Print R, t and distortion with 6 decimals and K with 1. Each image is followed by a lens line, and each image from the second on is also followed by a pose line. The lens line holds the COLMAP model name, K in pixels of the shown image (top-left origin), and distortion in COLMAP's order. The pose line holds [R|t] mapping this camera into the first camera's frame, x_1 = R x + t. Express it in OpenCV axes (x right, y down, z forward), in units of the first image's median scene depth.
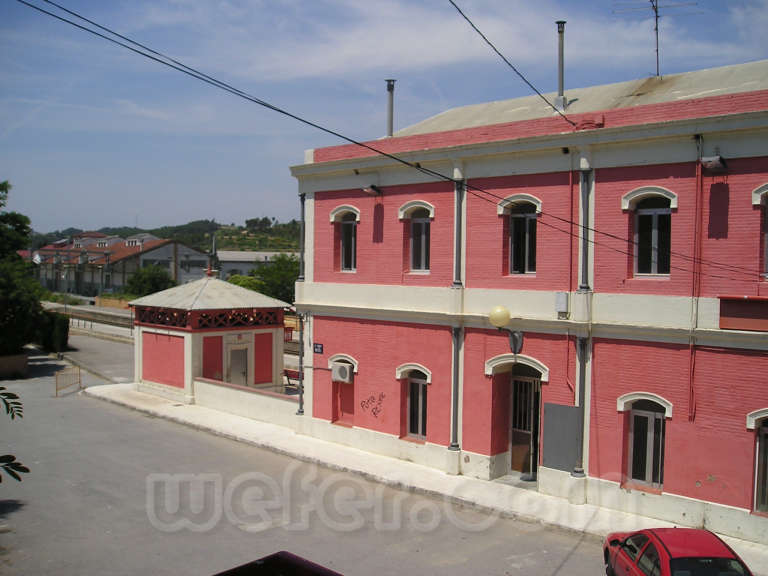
lens RADIAL K [[762.3, 0, 389.4], [0, 762.3, 290.0], [0, 0, 1]] dist [-0.084226, 0.000000]
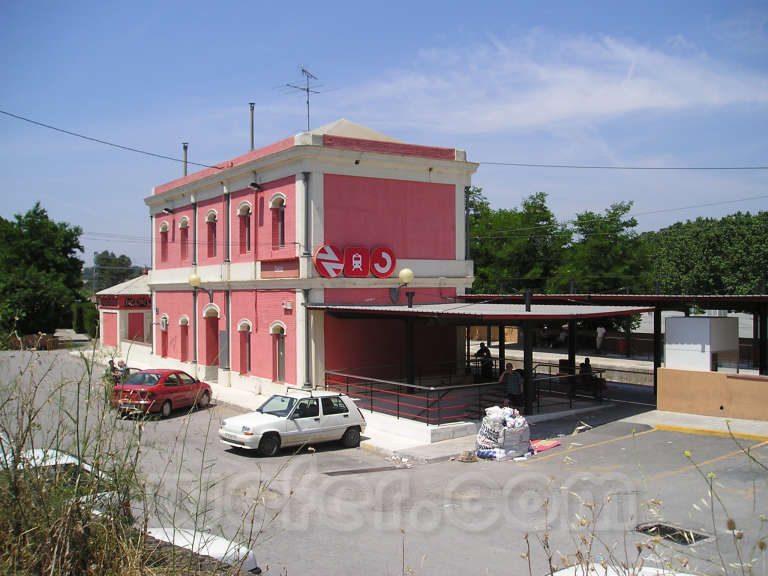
lens RADIAL K [[762.3, 0, 380.1], [0, 762.3, 286.7], [0, 0, 1]] dist [-0.084226, 0.000000]
pose [[0.976481, -0.020029, -0.214670, 0.749880], [0.011726, 0.999136, -0.039881, 0.099886], [0.215283, 0.036426, 0.975872, -0.477973]]
